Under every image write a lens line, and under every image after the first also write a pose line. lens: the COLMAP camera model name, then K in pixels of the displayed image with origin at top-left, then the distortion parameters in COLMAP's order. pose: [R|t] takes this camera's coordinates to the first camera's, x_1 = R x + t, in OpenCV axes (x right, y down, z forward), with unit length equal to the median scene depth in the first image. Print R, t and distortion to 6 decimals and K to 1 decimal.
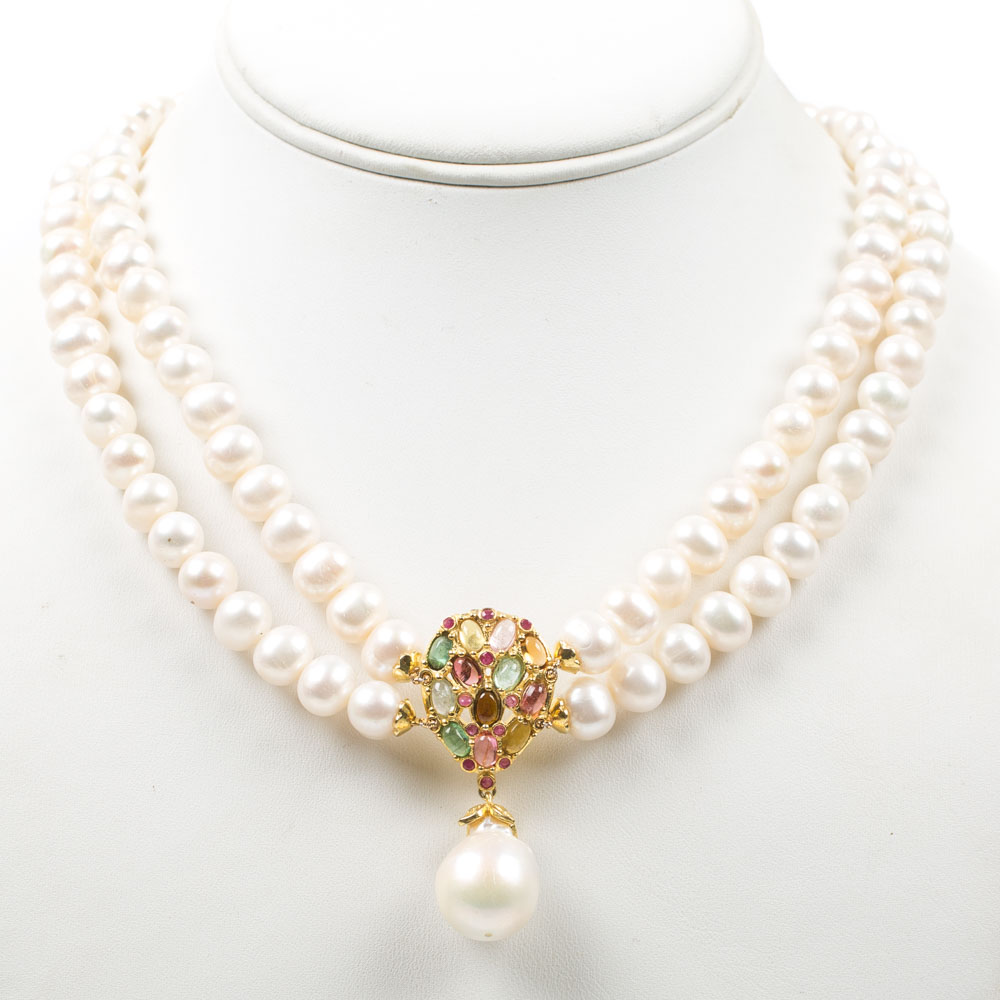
lens RADIAL K [[3447.5, 0, 500.0], [0, 3447.5, 500.0], [0, 0, 1]] dist [-0.079560, -1.636290]
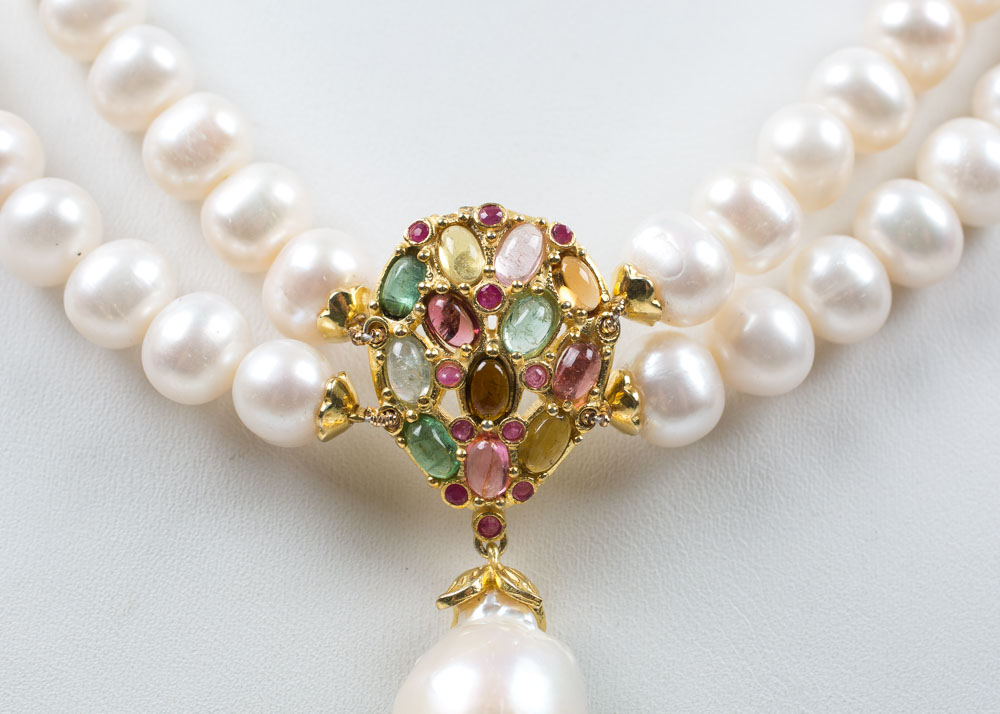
lens RADIAL K [[2372.9, 0, 501.9], [0, 2372.9, 318.8], [0, 0, 1]] dist [0.008705, 0.363567]
pose [[0.999998, -0.001609, 0.000896, -0.002192], [0.001573, 0.999263, 0.038349, 0.035041], [-0.000957, -0.038348, 0.999264, 0.627650]]
